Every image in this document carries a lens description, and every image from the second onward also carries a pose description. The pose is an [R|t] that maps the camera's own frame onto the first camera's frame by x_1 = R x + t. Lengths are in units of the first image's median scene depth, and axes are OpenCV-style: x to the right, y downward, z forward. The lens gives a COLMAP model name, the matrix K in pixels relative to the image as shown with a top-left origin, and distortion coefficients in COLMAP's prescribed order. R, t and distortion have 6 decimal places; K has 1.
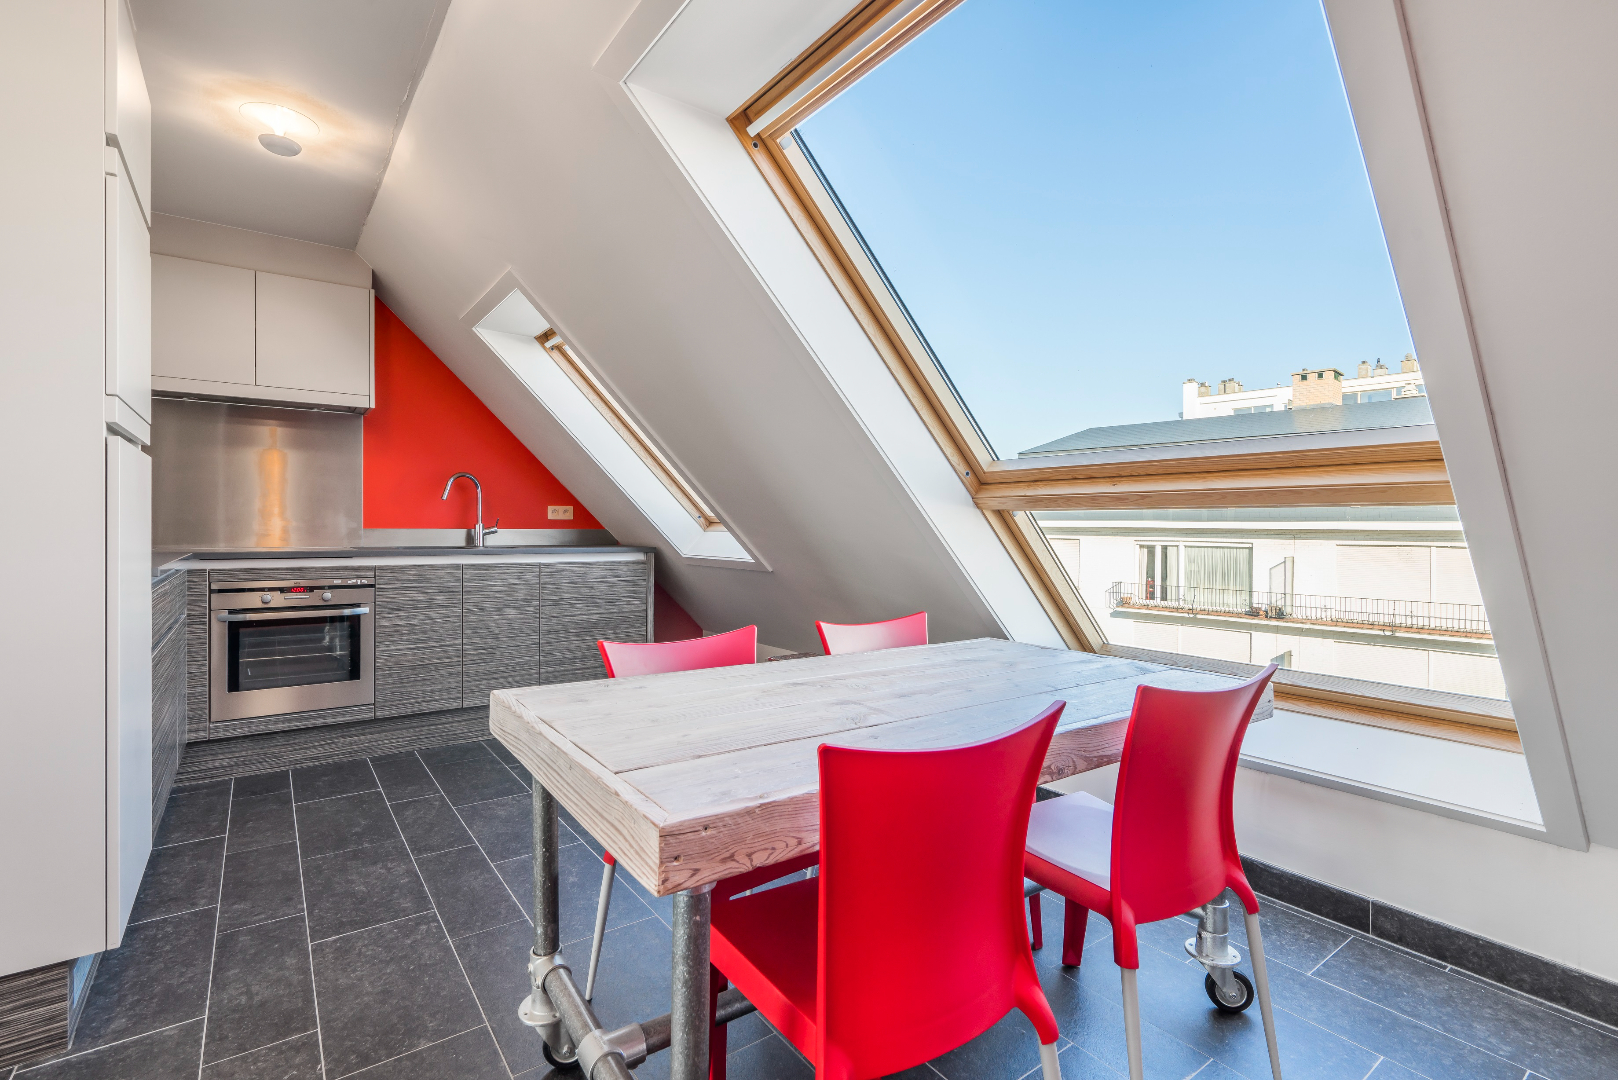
lens RADIAL K [[739.6, 0, 805.7], [0, 739.6, 534.2], [0, 0, 1]] dist [-0.000415, 0.000016]
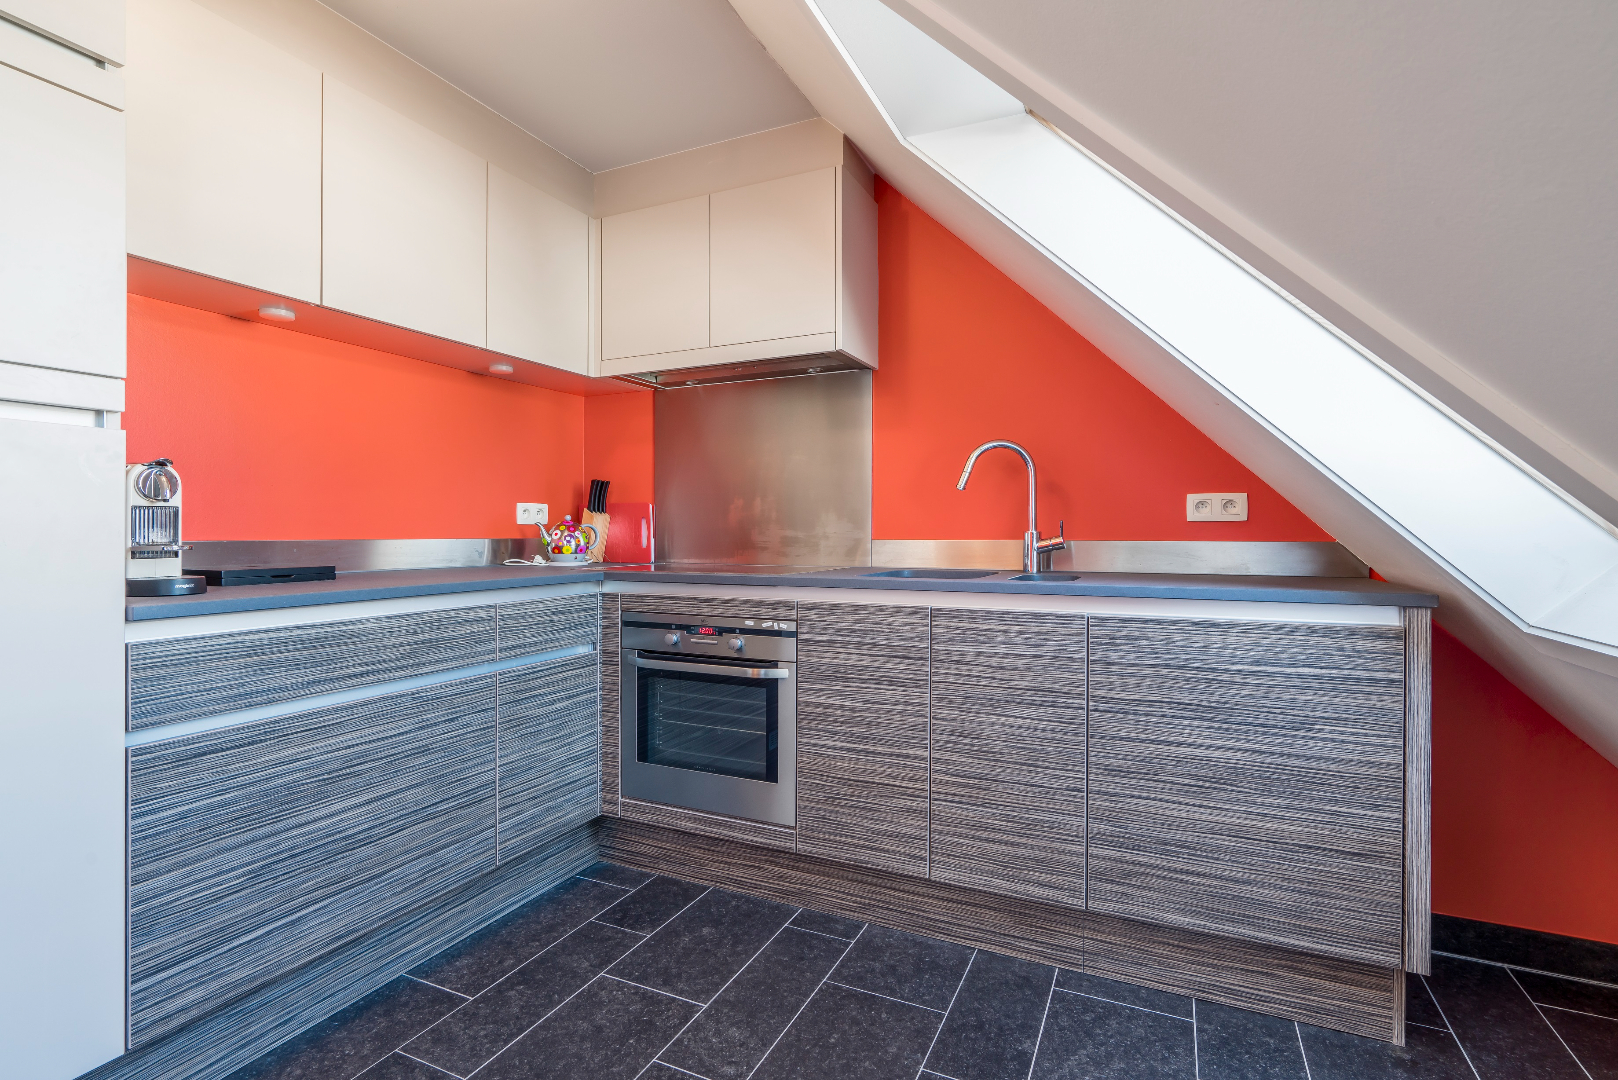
lens RADIAL K [[739.6, 0, 807.8], [0, 739.6, 551.6], [0, 0, 1]] dist [-0.000415, 0.000016]
pose [[0.461190, 0.005994, -0.887281, -0.040787], [-0.006659, 0.999972, 0.003294, -0.000475], [0.887276, 0.004390, 0.461218, 0.728257]]
